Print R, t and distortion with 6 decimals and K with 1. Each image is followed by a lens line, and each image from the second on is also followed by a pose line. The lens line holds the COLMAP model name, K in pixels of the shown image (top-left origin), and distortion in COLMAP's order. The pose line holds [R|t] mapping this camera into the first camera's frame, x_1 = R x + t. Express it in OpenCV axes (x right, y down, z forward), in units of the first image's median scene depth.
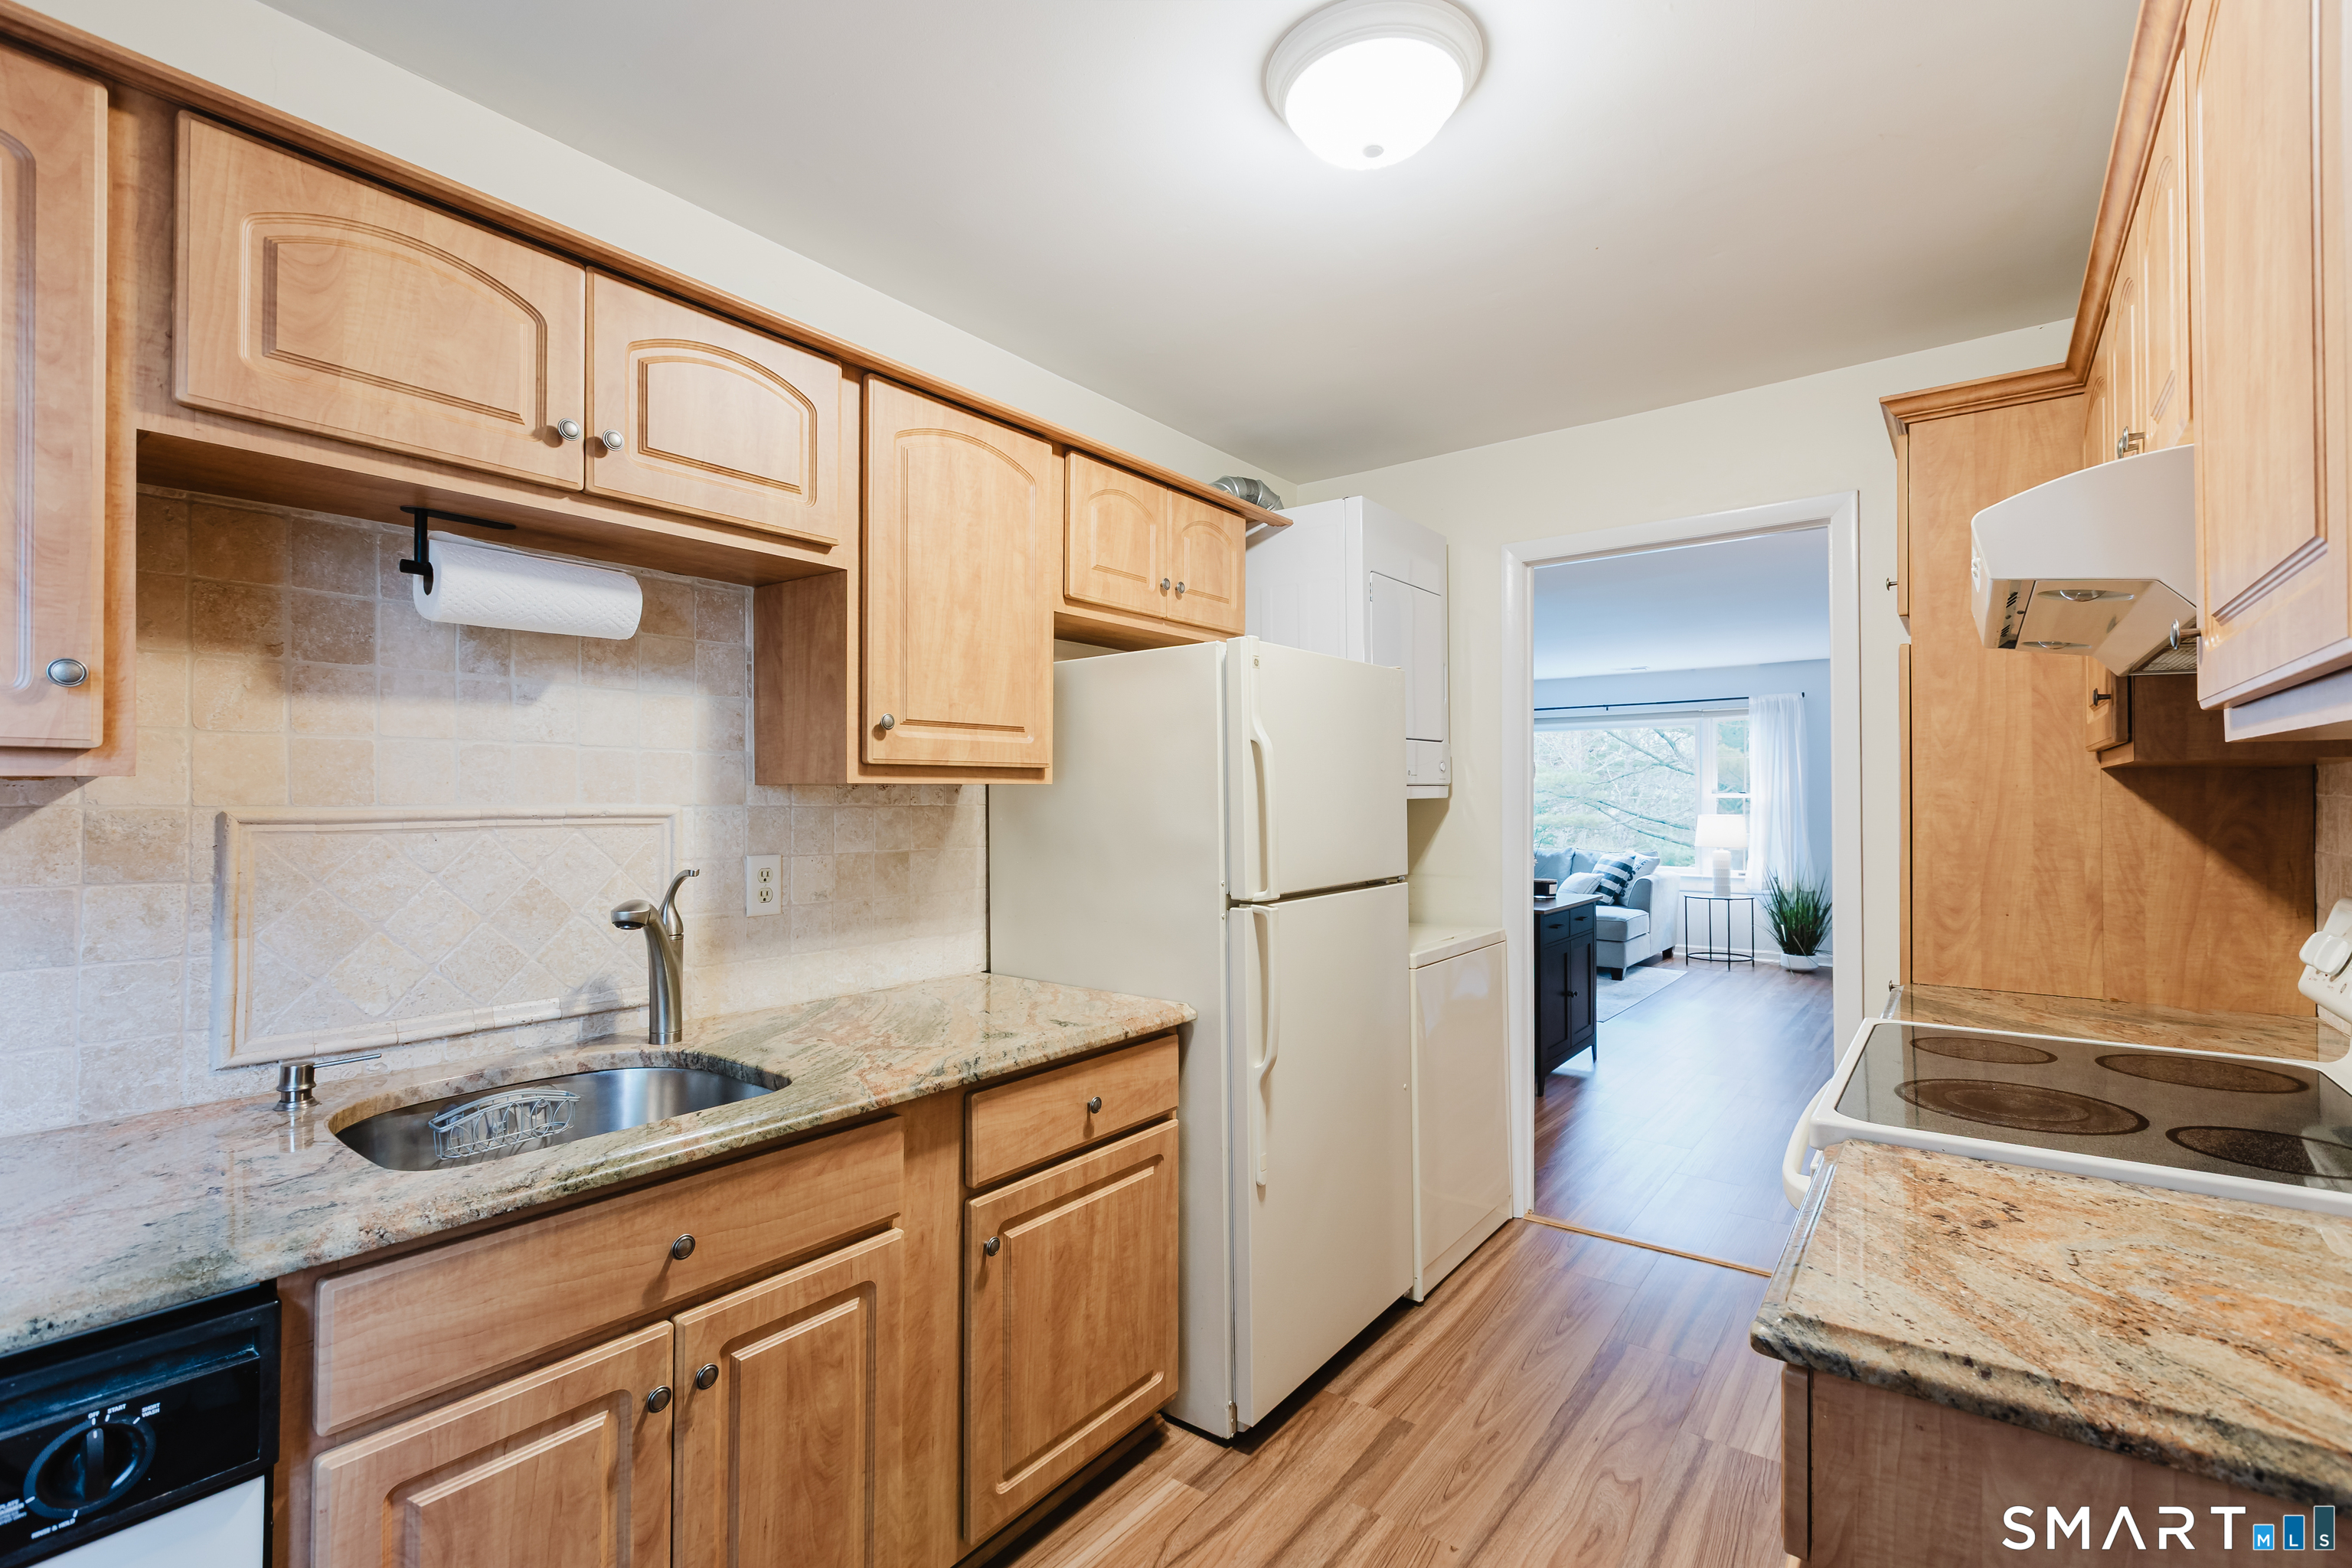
lens RADIAL K [[1052.2, 0, 1169.1], [0, 1052.2, 787.6], [0, 0, 1]] dist [0.004515, -0.000705]
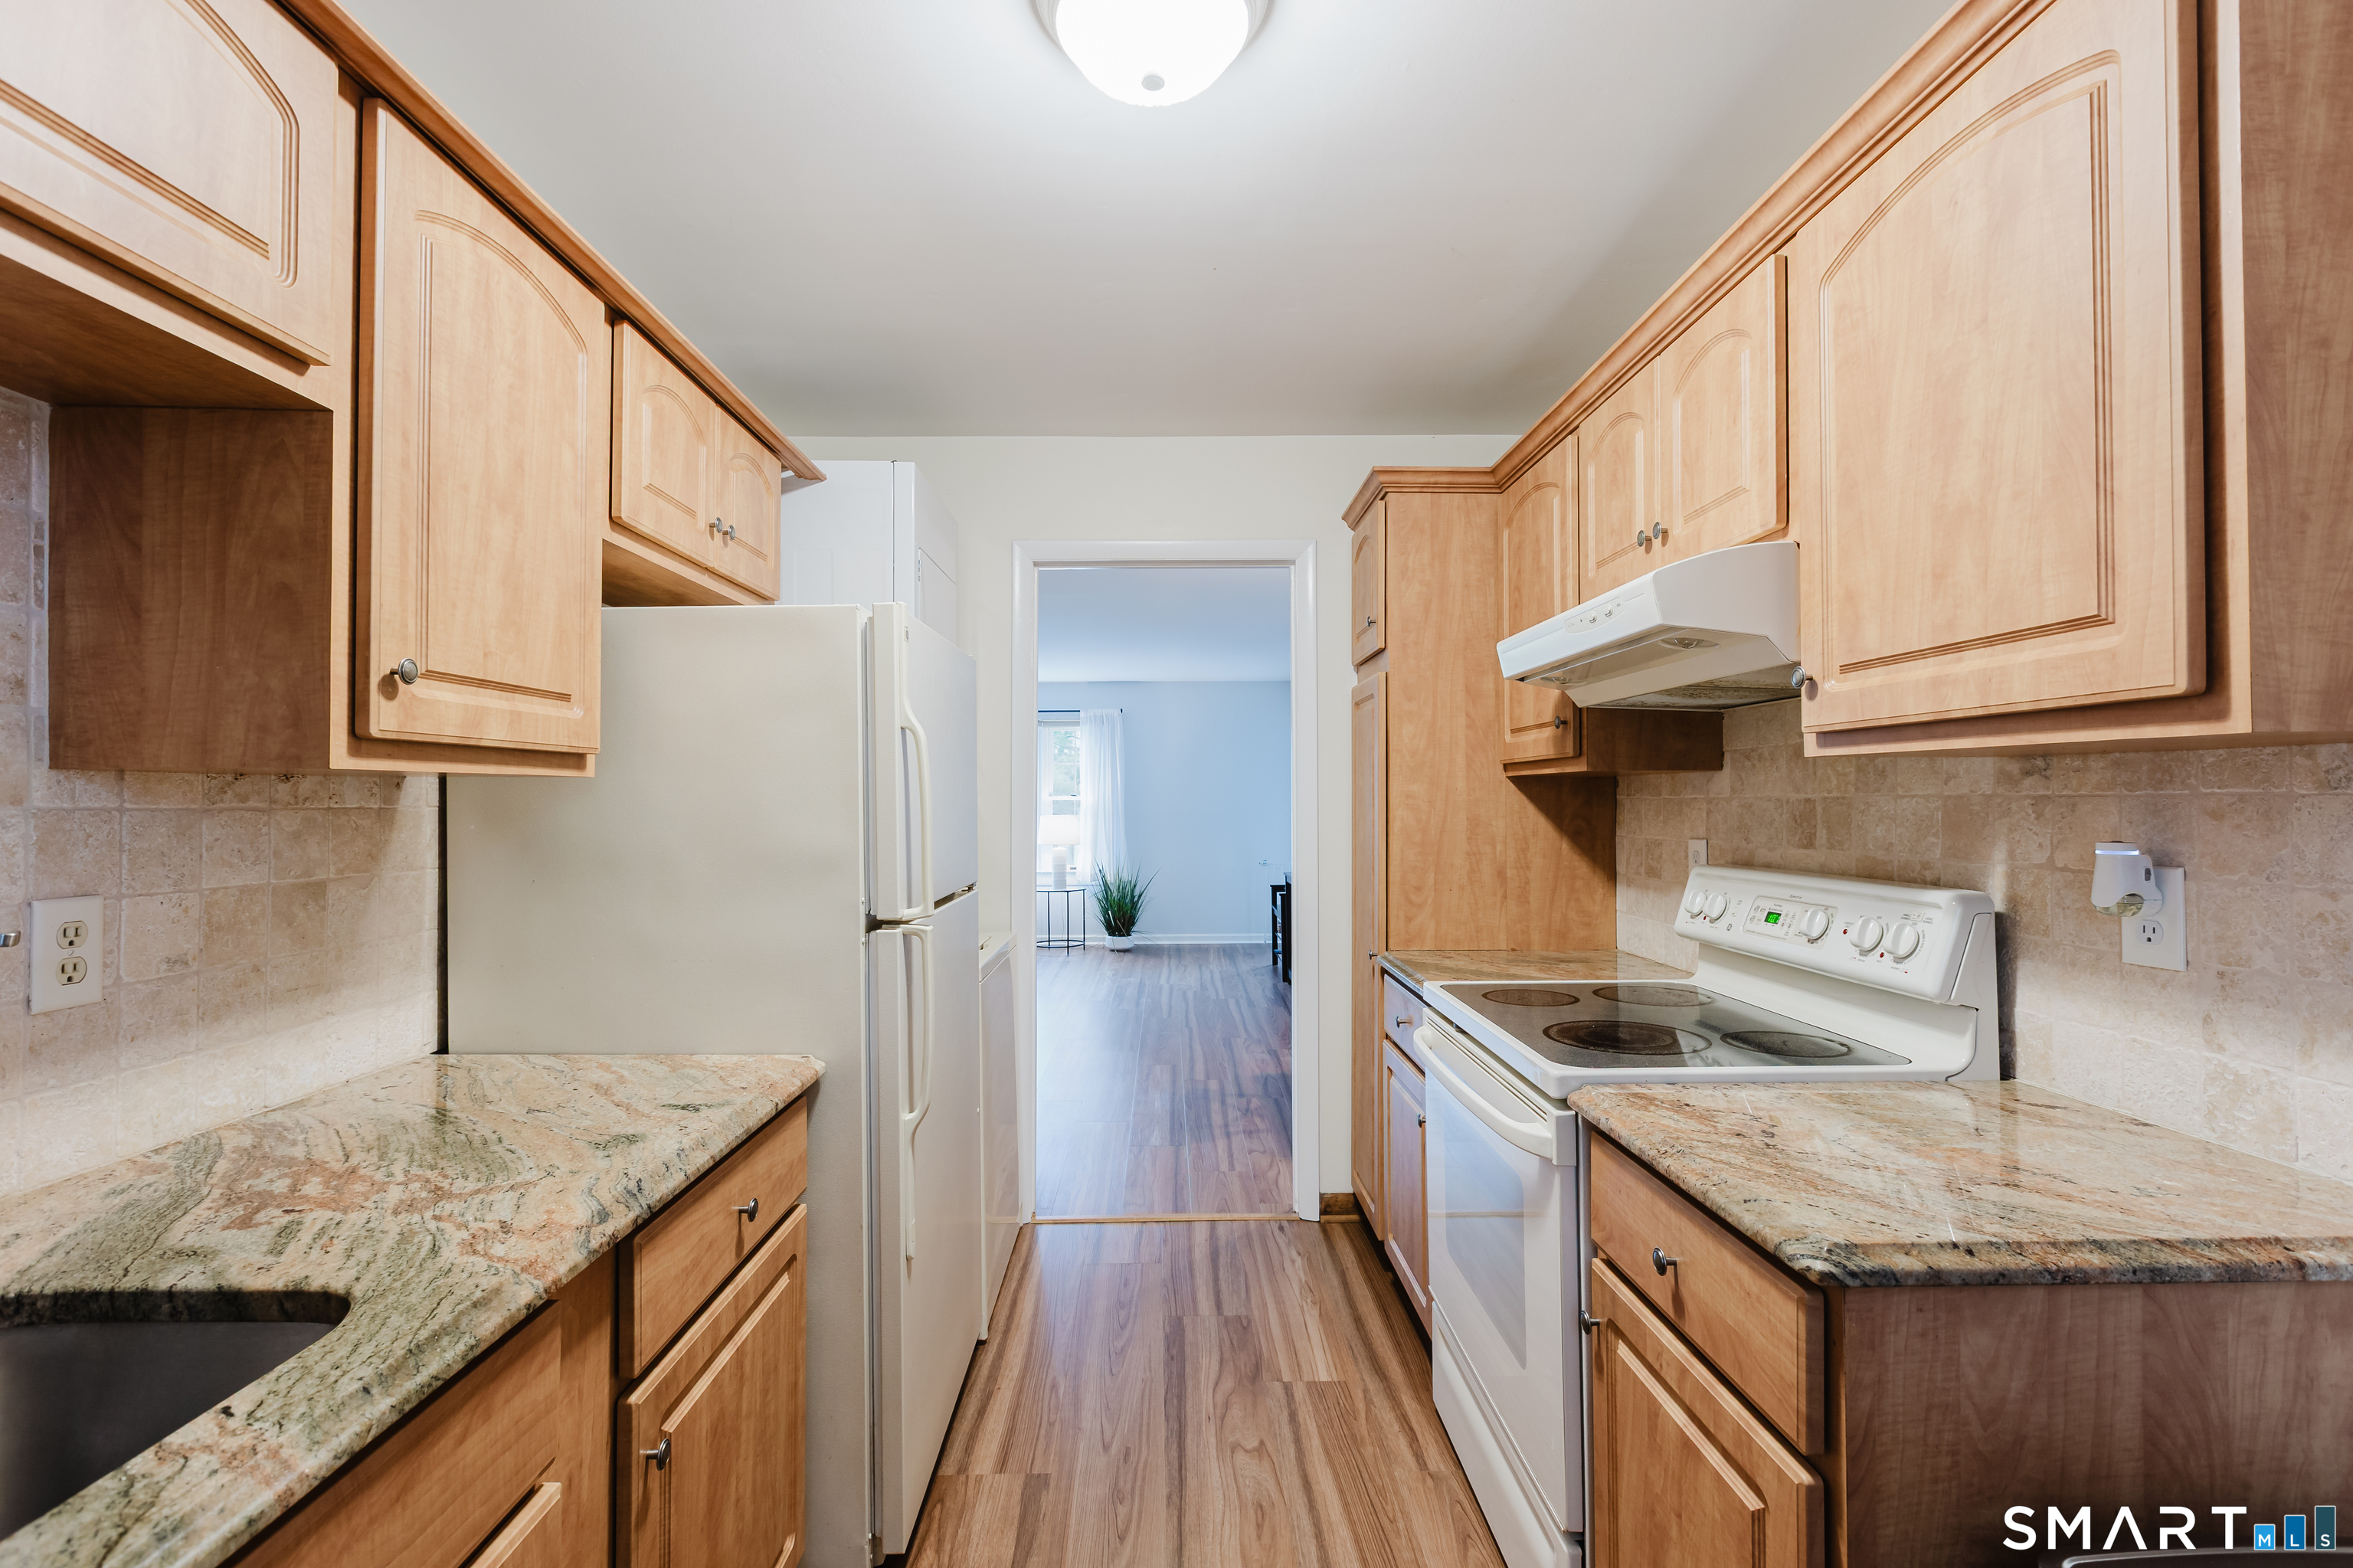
lens RADIAL K [[1052.7, 0, 1170.3], [0, 1052.7, 788.4], [0, 0, 1]] dist [0.004515, -0.000705]
pose [[0.787764, 0.008028, 0.615925, -0.272029], [-0.006775, 0.999968, -0.004368, 0.005665], [-0.615940, -0.000732, 0.787793, 0.214751]]
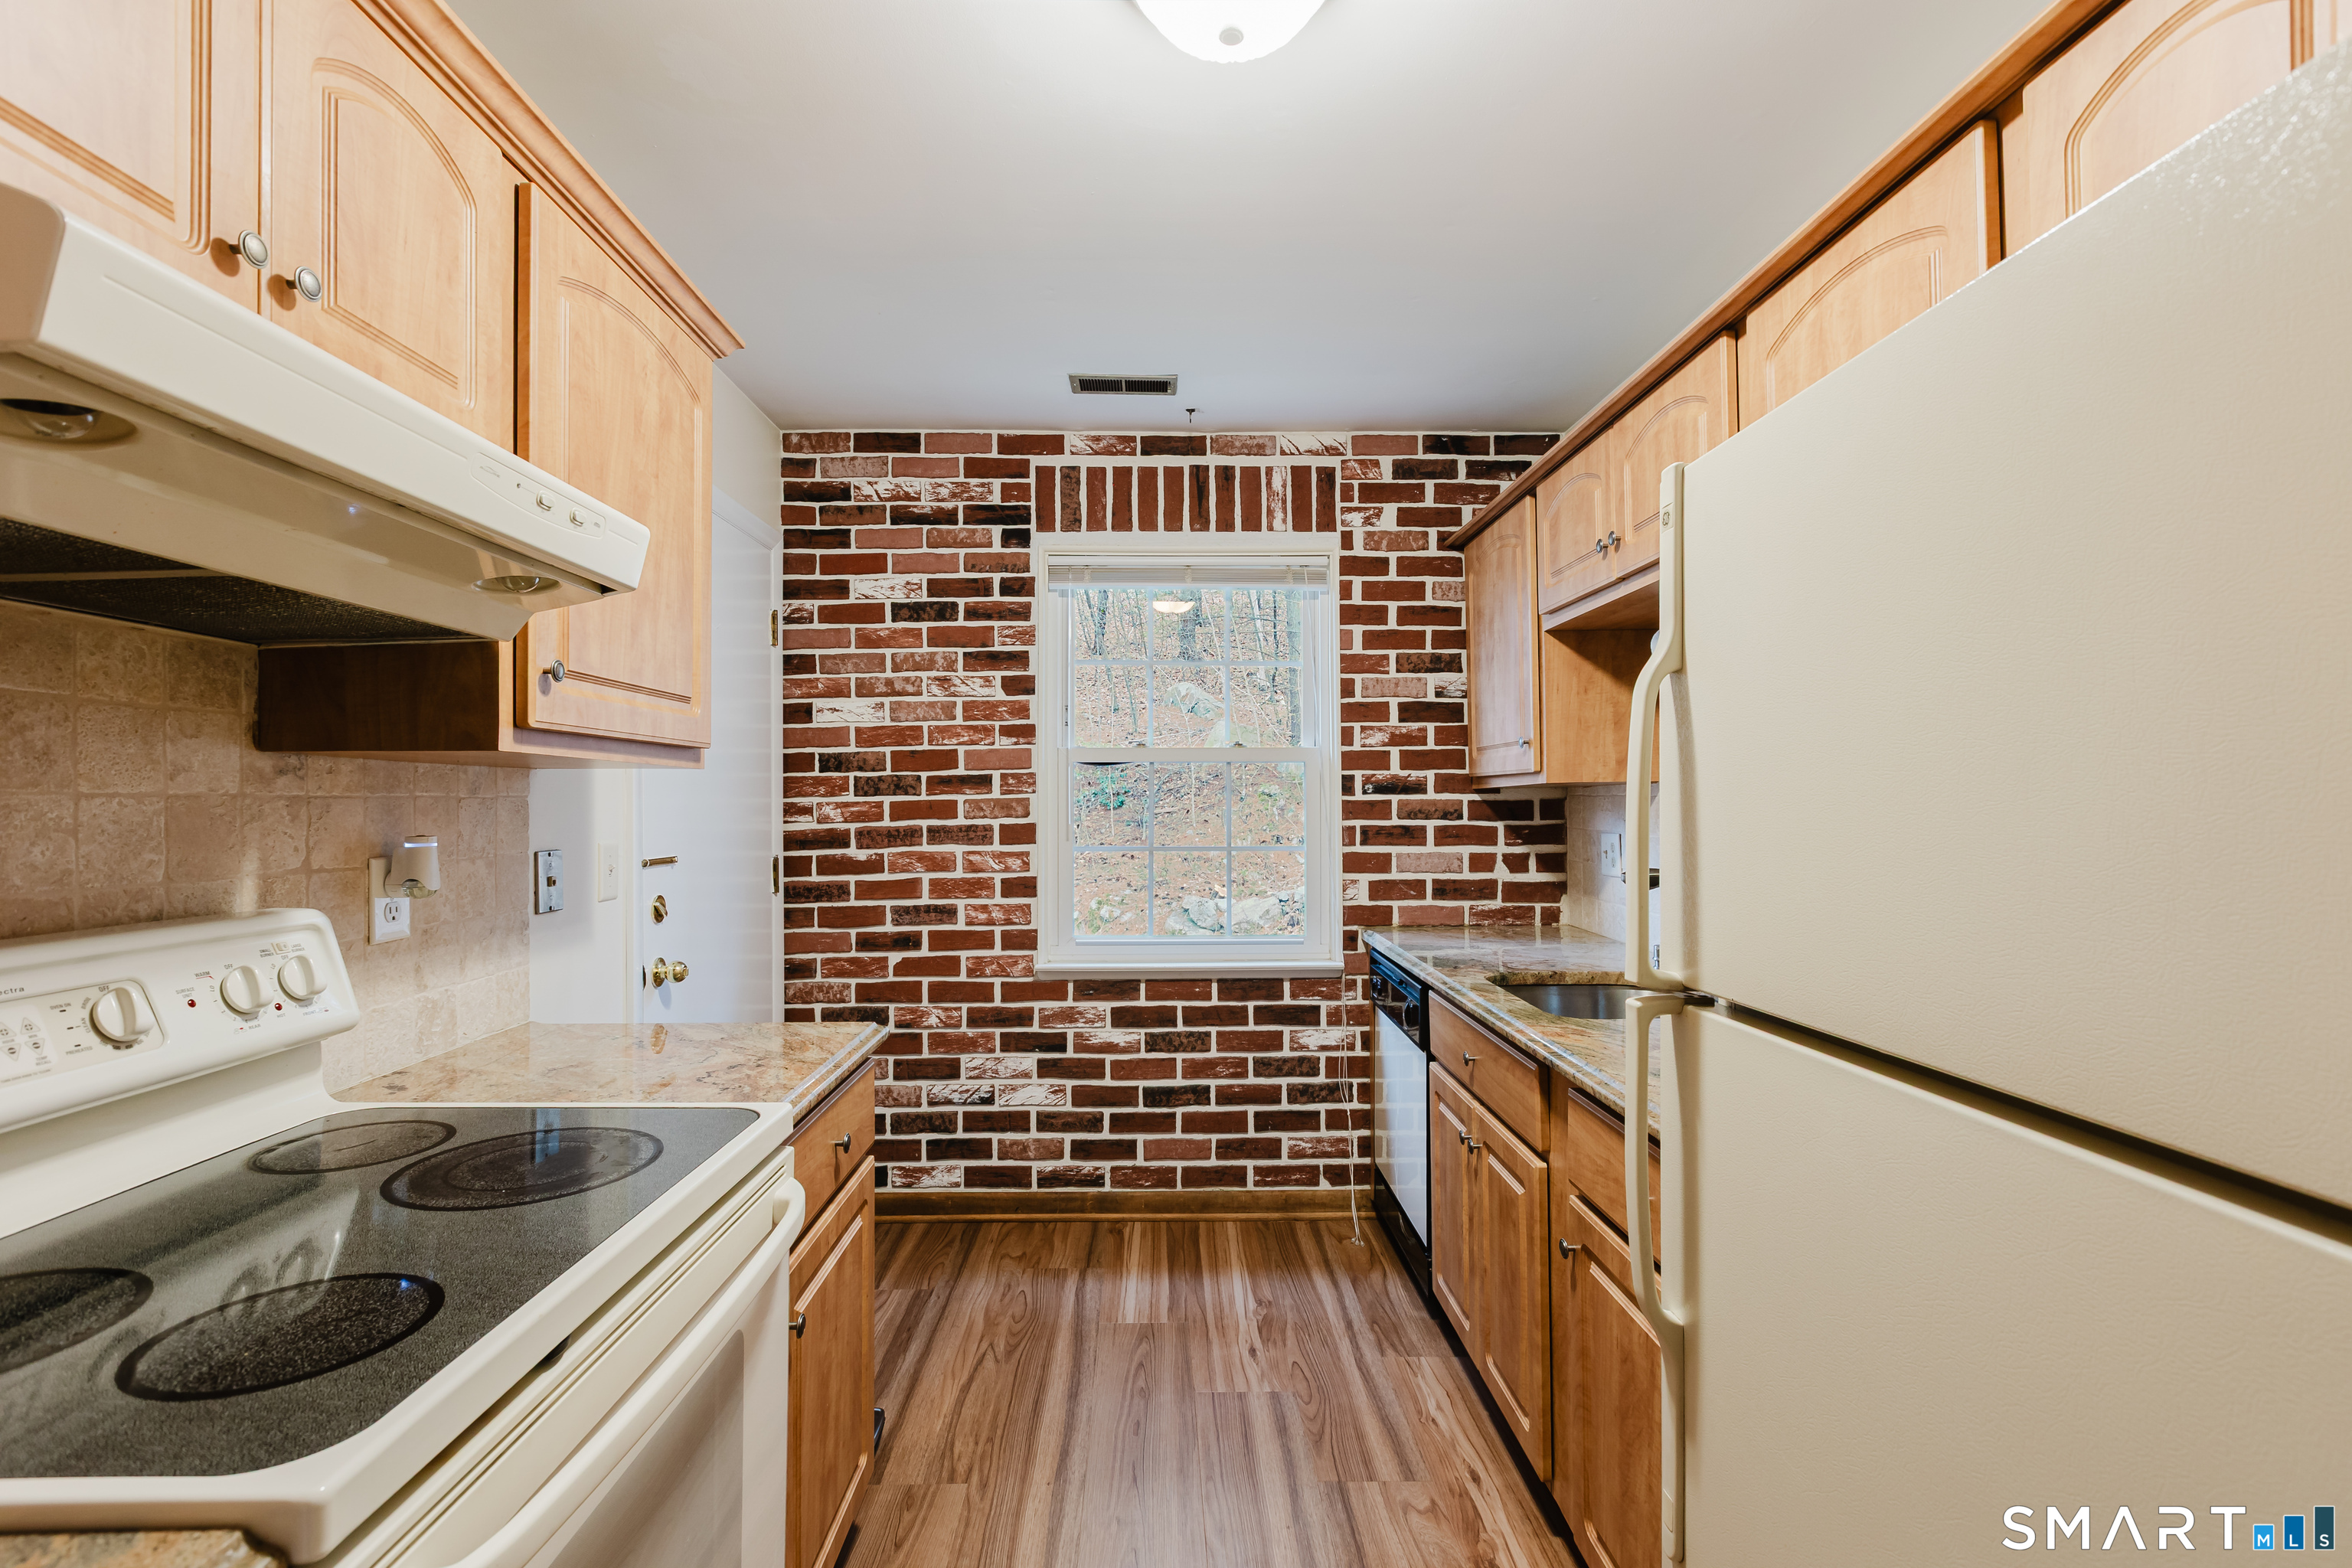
lens RADIAL K [[1052.2, 0, 1169.7], [0, 1052.2, 787.9], [0, 0, 1]] dist [0.004515, -0.000705]
pose [[-0.786074, -0.001555, -0.618131, 0.567404], [0.013491, 0.999715, -0.019670, 0.018187], [0.617986, -0.023801, -0.785829, 1.237145]]
